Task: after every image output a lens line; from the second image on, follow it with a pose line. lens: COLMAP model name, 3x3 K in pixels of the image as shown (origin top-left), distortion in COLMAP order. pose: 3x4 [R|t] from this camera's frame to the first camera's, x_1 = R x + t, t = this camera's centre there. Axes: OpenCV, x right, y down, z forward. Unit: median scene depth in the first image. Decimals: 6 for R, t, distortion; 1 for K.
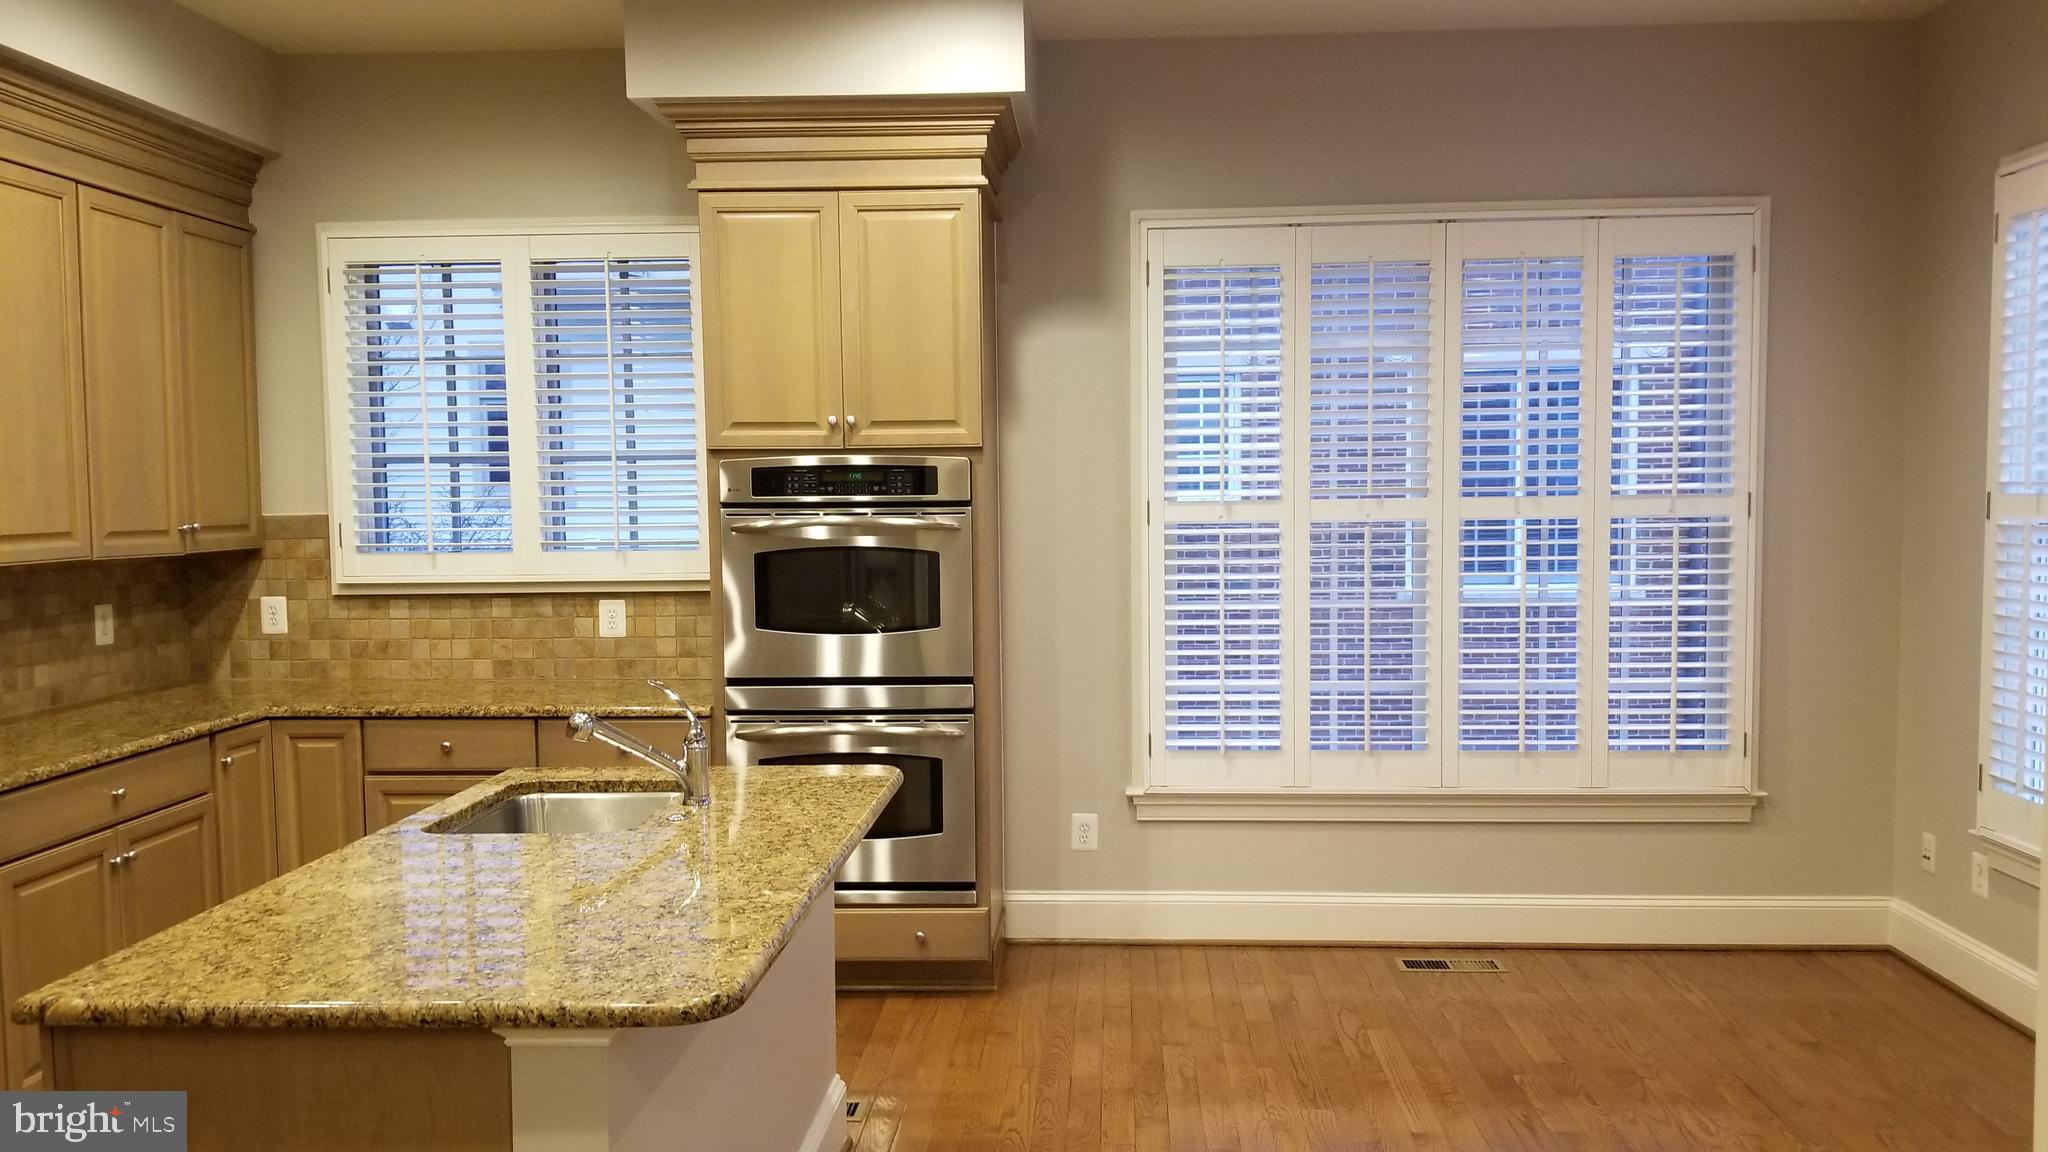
lens RADIAL K [[1588.1, 0, 1054.0], [0, 1588.1, 586.5], [0, 0, 1]] dist [0.083406, -0.131352]
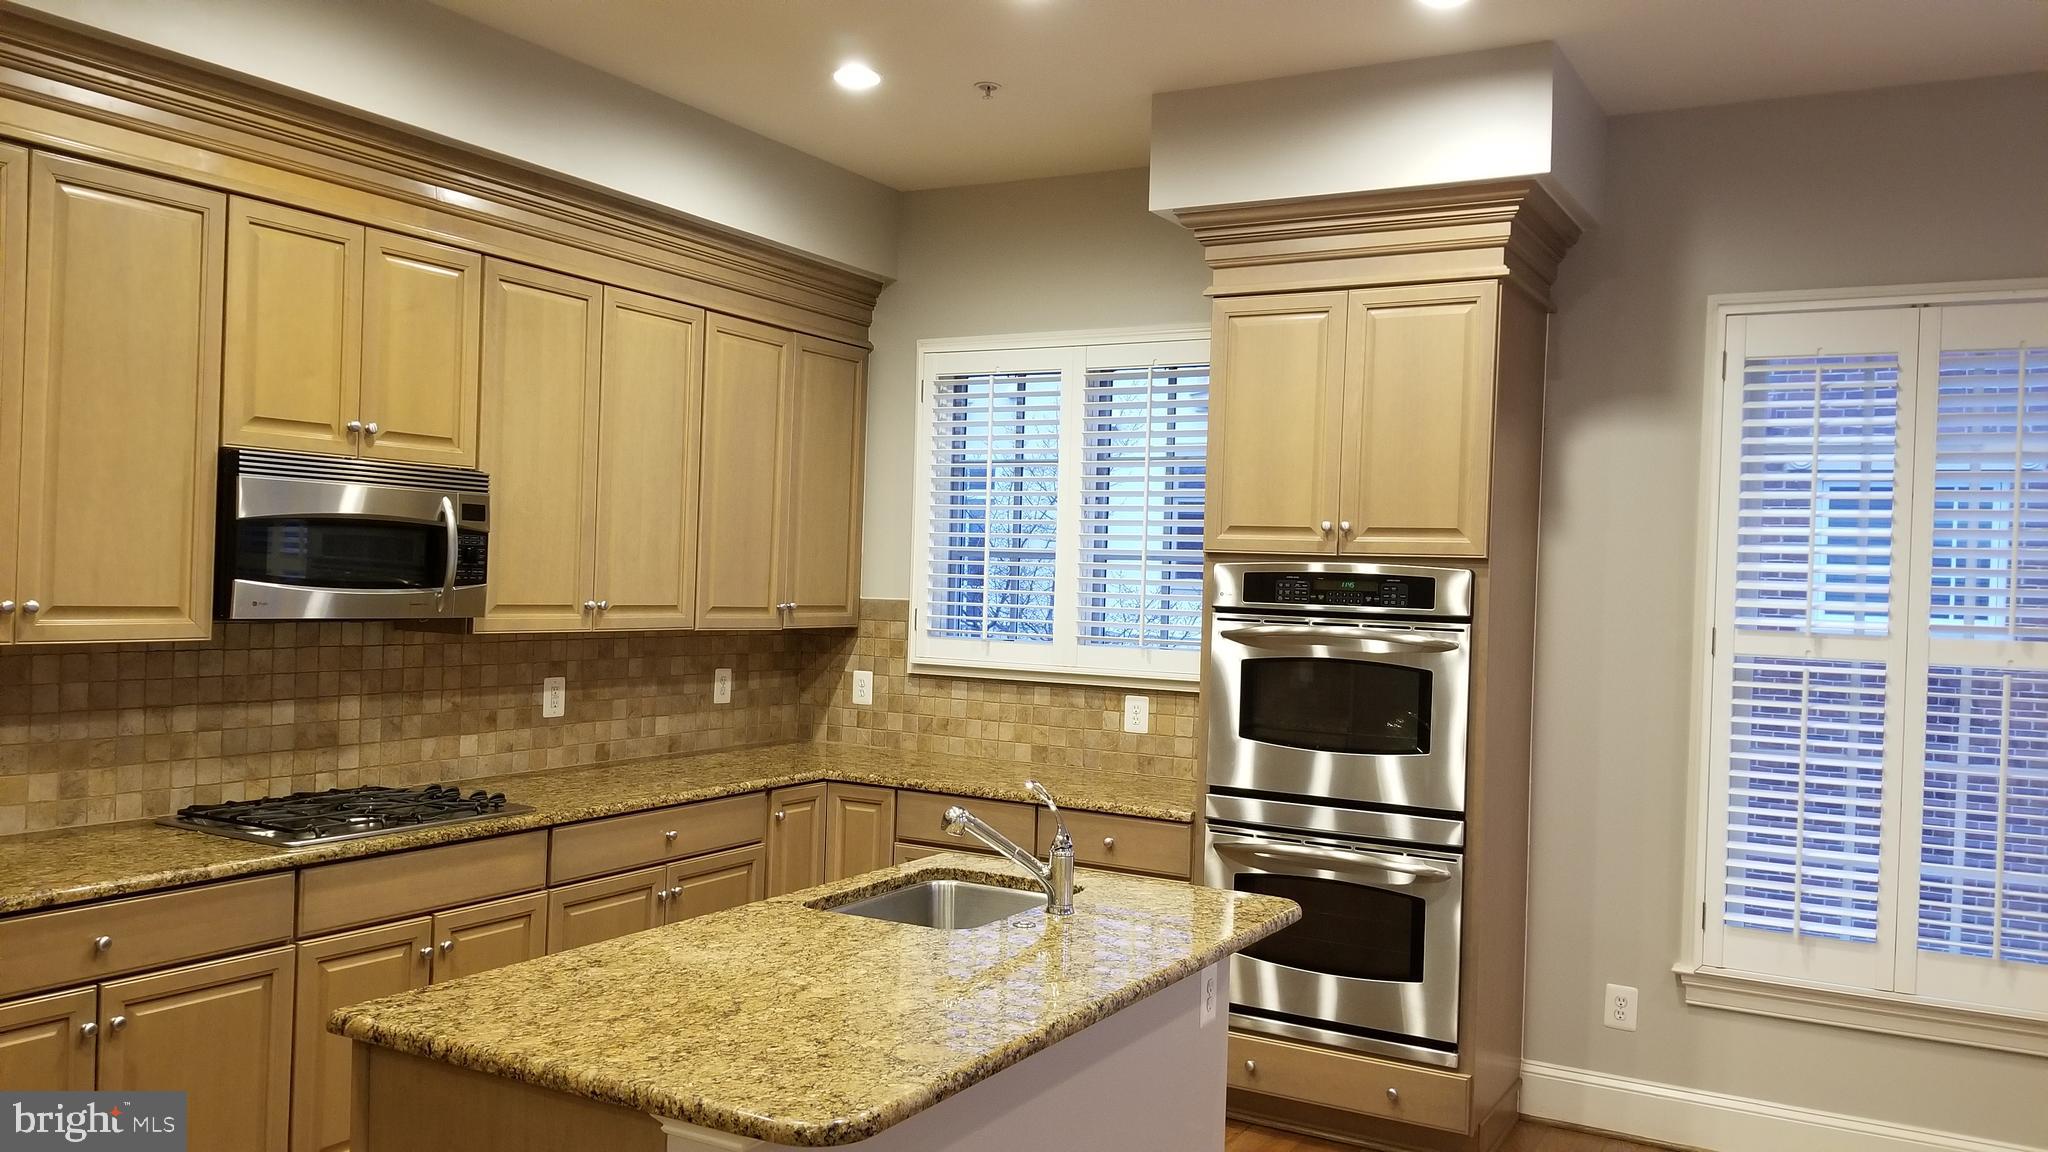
lens RADIAL K [[1588.1, 0, 1031.0], [0, 1588.1, 575.5], [0, 0, 1]] dist [0.083406, -0.131352]
pose [[0.892958, 0.039892, -0.448370, 0.126019], [-0.070506, 0.996166, -0.051787, -0.012232], [0.444585, 0.077857, 0.892347, 0.067077]]
